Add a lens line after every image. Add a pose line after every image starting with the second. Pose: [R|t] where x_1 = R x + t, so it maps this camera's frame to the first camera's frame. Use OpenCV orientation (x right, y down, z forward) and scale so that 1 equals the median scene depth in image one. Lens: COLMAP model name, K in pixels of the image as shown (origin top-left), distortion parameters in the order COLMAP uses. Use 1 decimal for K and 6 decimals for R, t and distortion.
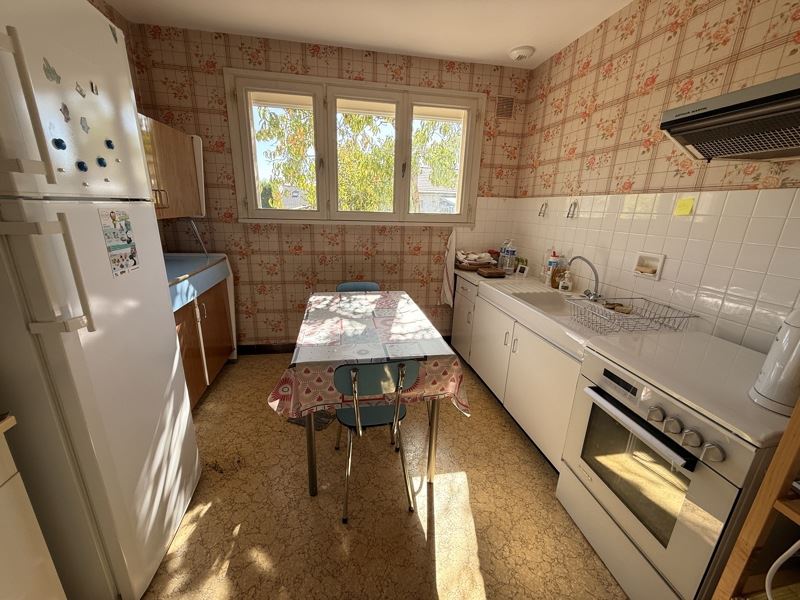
lens RADIAL K [[318.2, 0, 398.5], [0, 318.2, 300.7], [0, 0, 1]] dist [-0.000932, -0.000137]
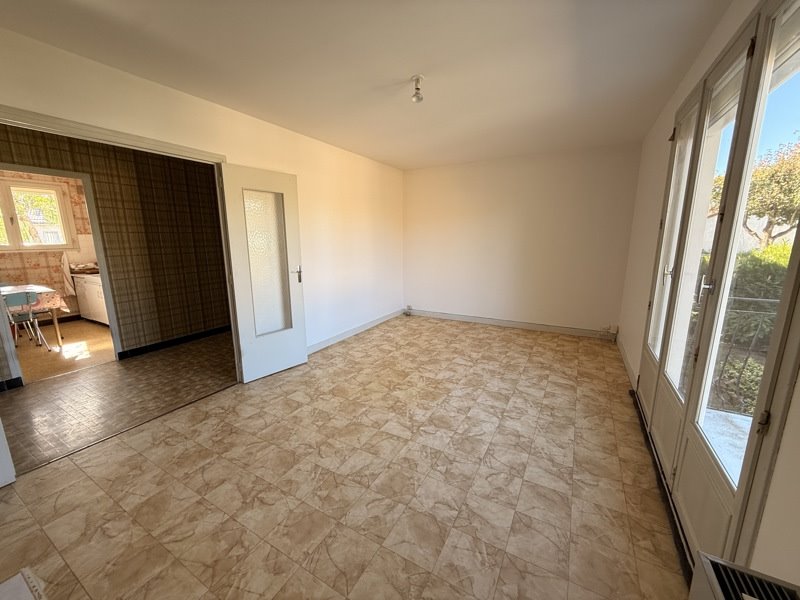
lens RADIAL K [[318.2, 0, 398.8], [0, 318.2, 300.1], [0, 0, 1]] dist [-0.000932, -0.000137]
pose [[0.646001, -0.180531, 0.741681, 0.015037], [0.235252, 0.971422, 0.031549, 0.427048], [-0.726181, 0.154102, 0.670010, -1.541276]]
